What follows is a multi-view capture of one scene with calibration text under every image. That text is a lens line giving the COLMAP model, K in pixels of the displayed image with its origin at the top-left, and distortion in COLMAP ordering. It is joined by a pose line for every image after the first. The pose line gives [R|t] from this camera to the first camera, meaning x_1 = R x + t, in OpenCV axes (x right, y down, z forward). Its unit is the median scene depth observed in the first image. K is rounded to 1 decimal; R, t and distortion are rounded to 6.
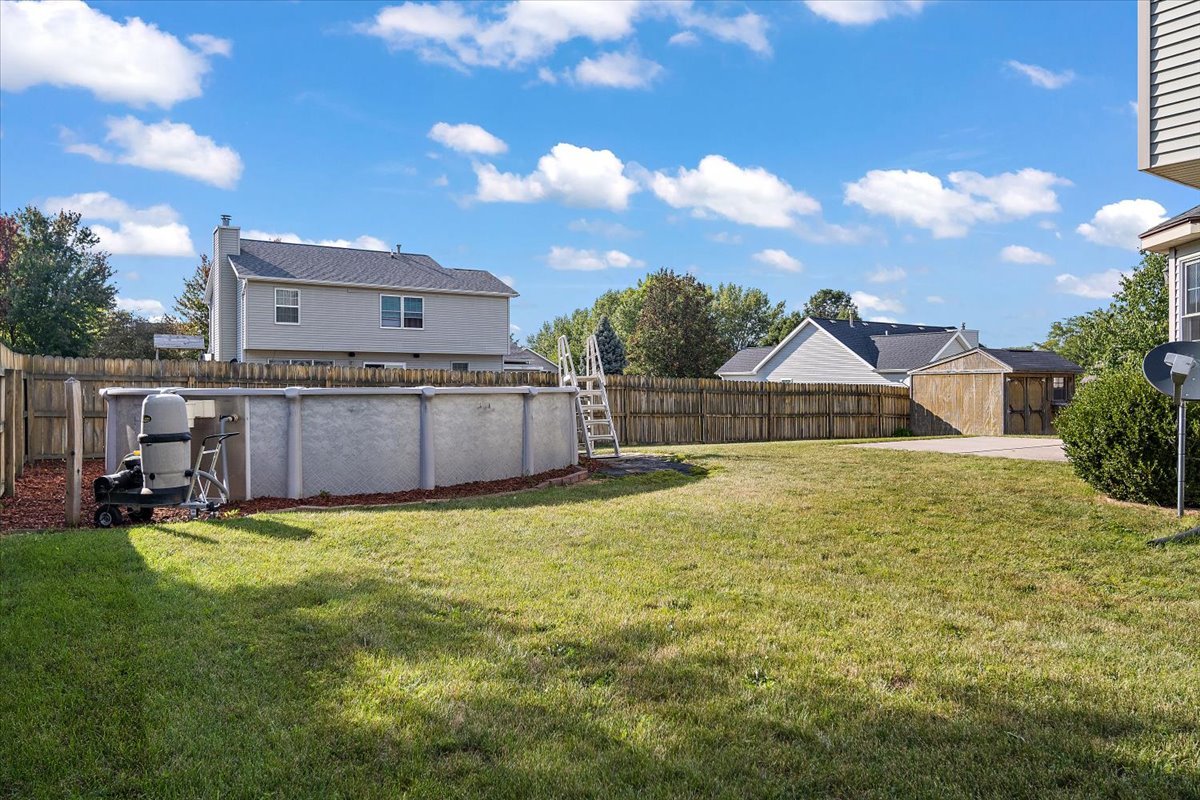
lens RADIAL K [[805.5, 0, 601.0], [0, 805.5, 396.3], [0, 0, 1]] dist [-0.008128, -0.000117]
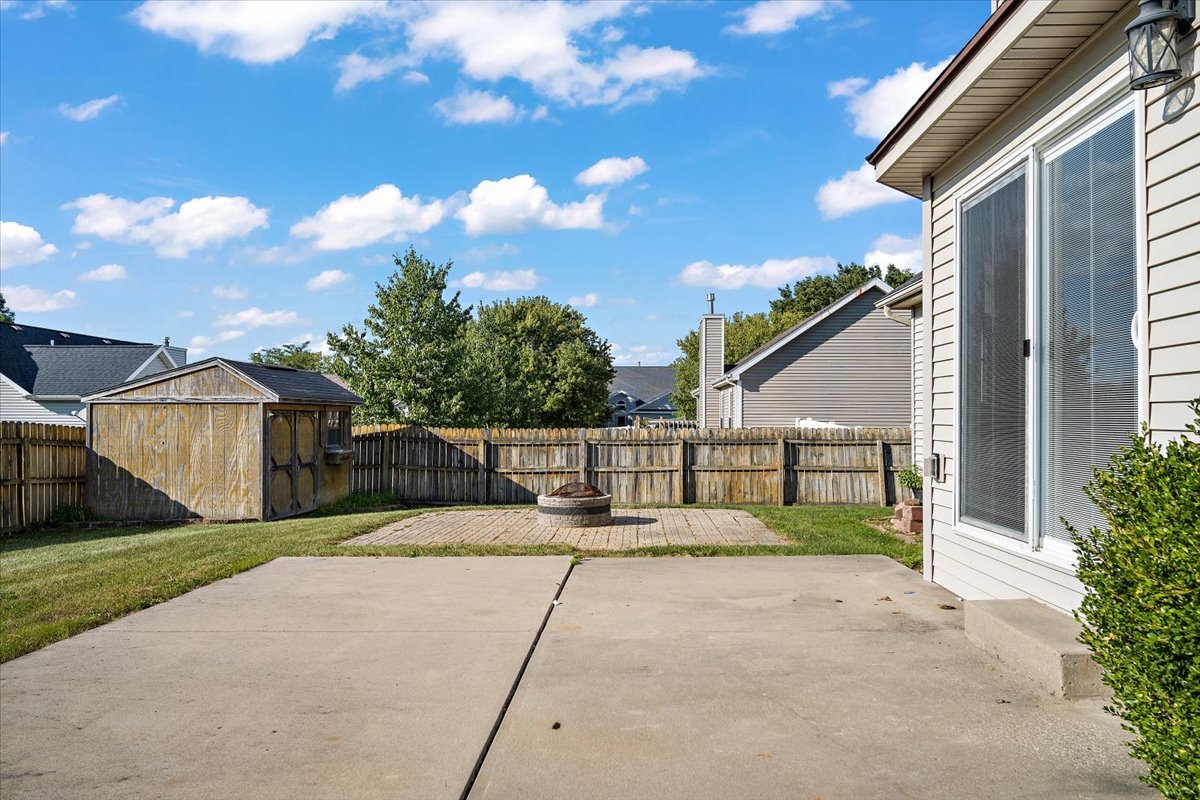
lens RADIAL K [[805.5, 0, 602.2], [0, 805.5, 406.3], [0, 0, 1]] dist [-0.008128, -0.000117]
pose [[0.594994, 0.014495, 0.803600, 0.163201], [0.007154, 0.999702, -0.023328, -0.010332], [-0.803698, 0.019629, 0.594713, 0.417414]]
